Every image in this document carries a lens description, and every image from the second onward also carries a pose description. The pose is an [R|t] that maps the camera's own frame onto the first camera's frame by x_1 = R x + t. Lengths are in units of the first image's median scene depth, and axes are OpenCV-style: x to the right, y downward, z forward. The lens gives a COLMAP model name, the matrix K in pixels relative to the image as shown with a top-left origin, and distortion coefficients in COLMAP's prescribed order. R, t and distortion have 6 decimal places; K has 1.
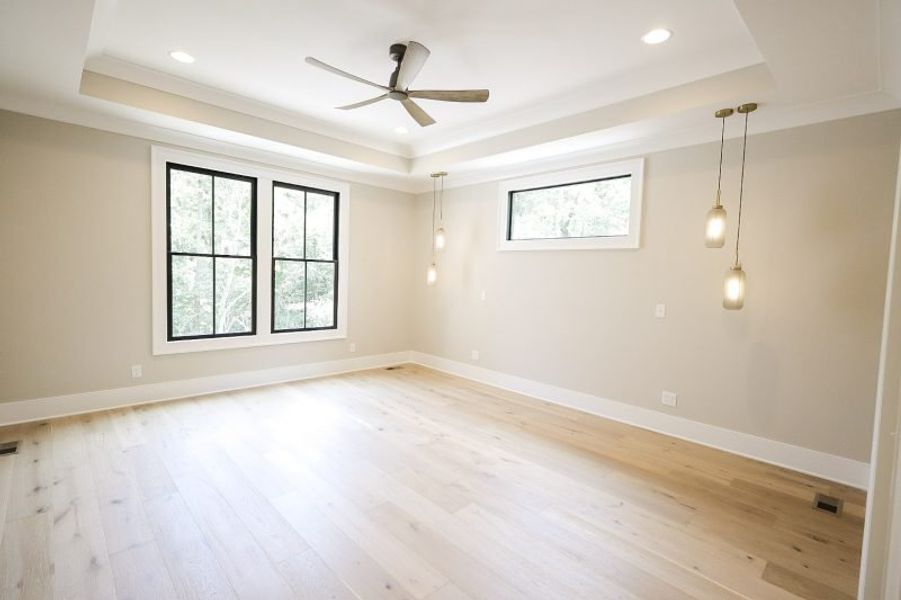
lens RADIAL K [[415.0, 0, 446.0], [0, 415.0, 300.7], [0, 0, 1]] dist [-0.010374, -0.000721]
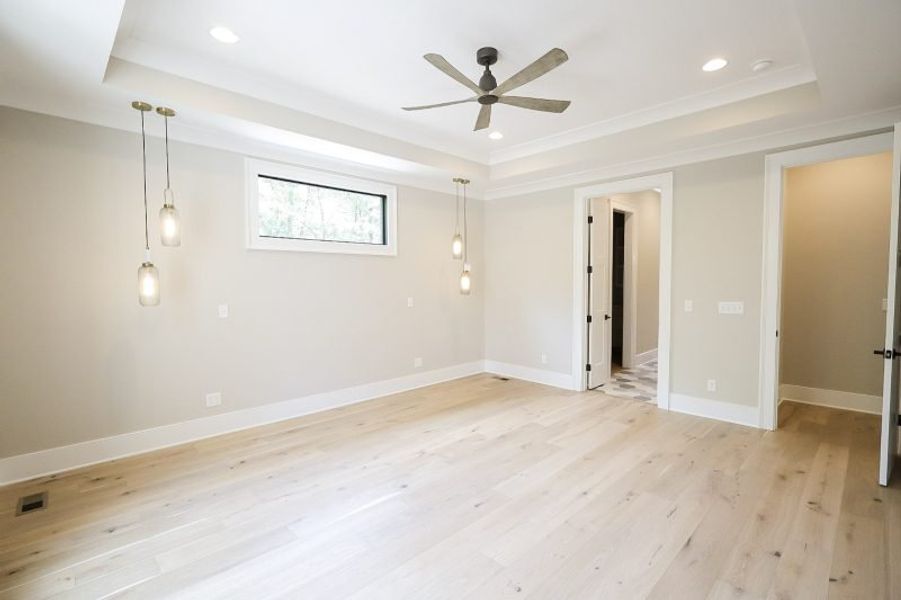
lens RADIAL K [[415.0, 0, 451.4], [0, 415.0, 301.8], [0, 0, 1]] dist [-0.010374, -0.000721]
pose [[-0.014491, -0.081668, 0.996554, -0.737843], [0.073049, 0.993909, 0.082514, -0.068723], [-0.997223, 0.073993, -0.008437, 0.743750]]
